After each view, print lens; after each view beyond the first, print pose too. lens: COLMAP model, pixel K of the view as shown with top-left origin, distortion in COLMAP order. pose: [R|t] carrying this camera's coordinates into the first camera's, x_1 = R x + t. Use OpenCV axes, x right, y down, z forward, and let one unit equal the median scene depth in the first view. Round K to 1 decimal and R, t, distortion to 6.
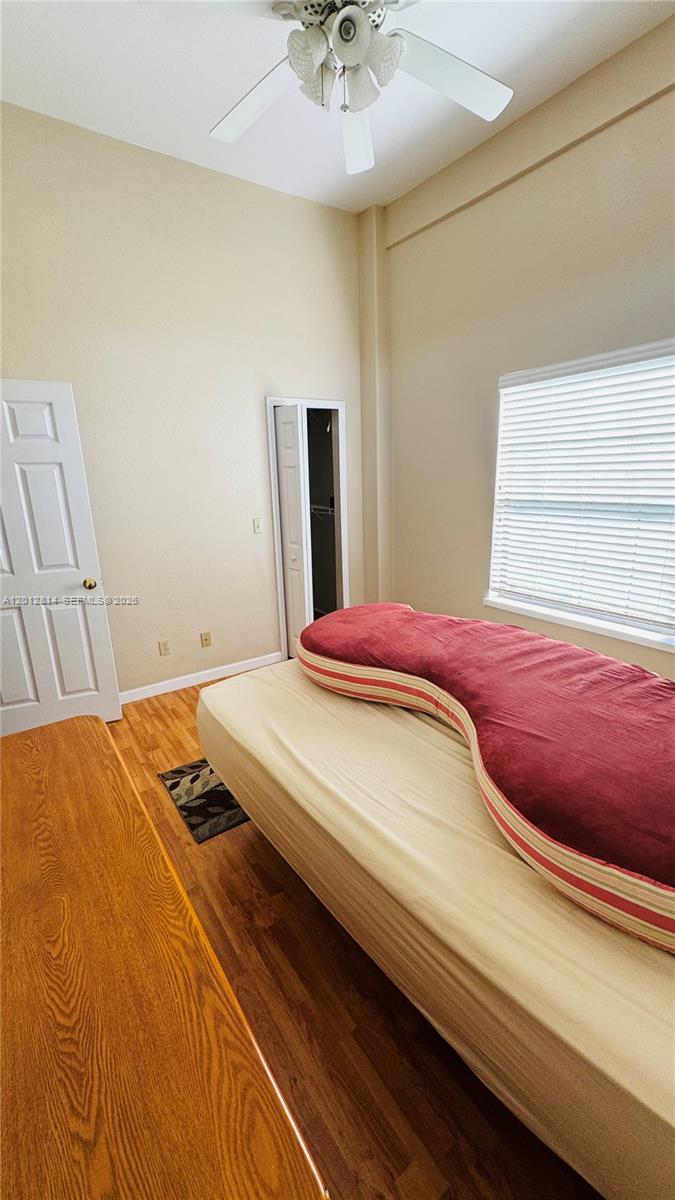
lens RADIAL K [[485.2, 0, 339.4], [0, 485.2, 599.4], [0, 0, 1]] dist [-0.012488, 0.000104]
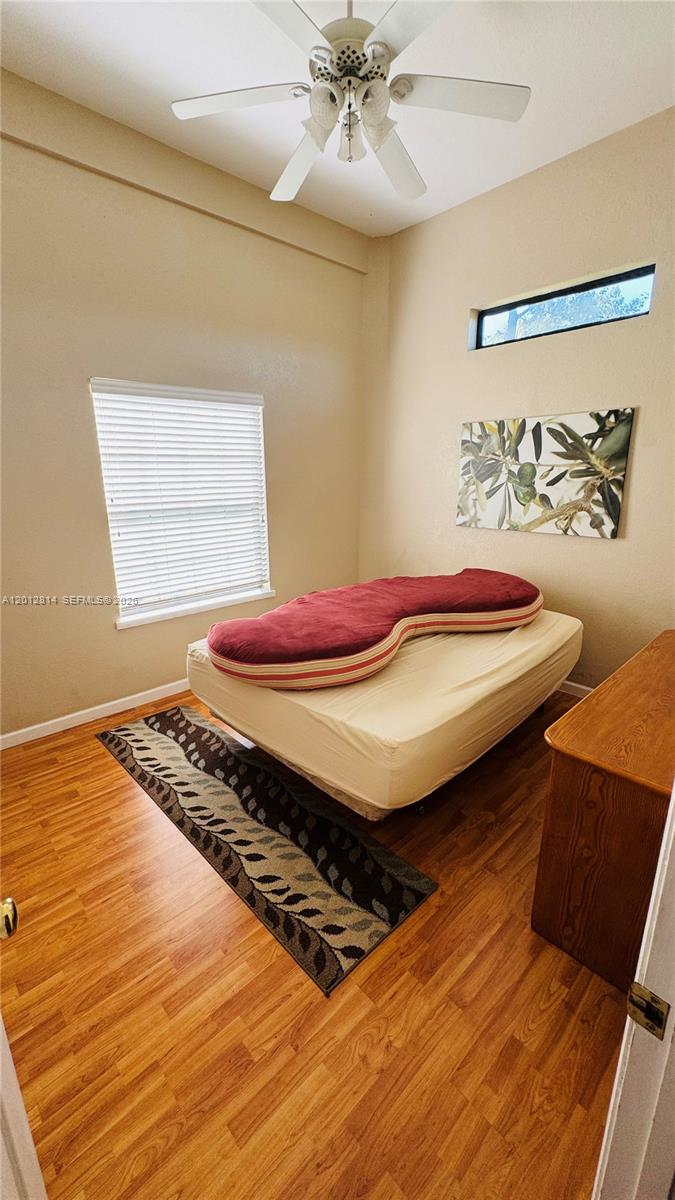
lens RADIAL K [[485.2, 0, 338.6], [0, 485.2, 599.8], [0, 0, 1]] dist [-0.012488, 0.000104]
pose [[-0.156961, -0.229038, 0.960679, -0.845465], [0.265427, 0.927164, 0.264415, -0.233085], [-0.951269, 0.296493, -0.084735, 0.919064]]
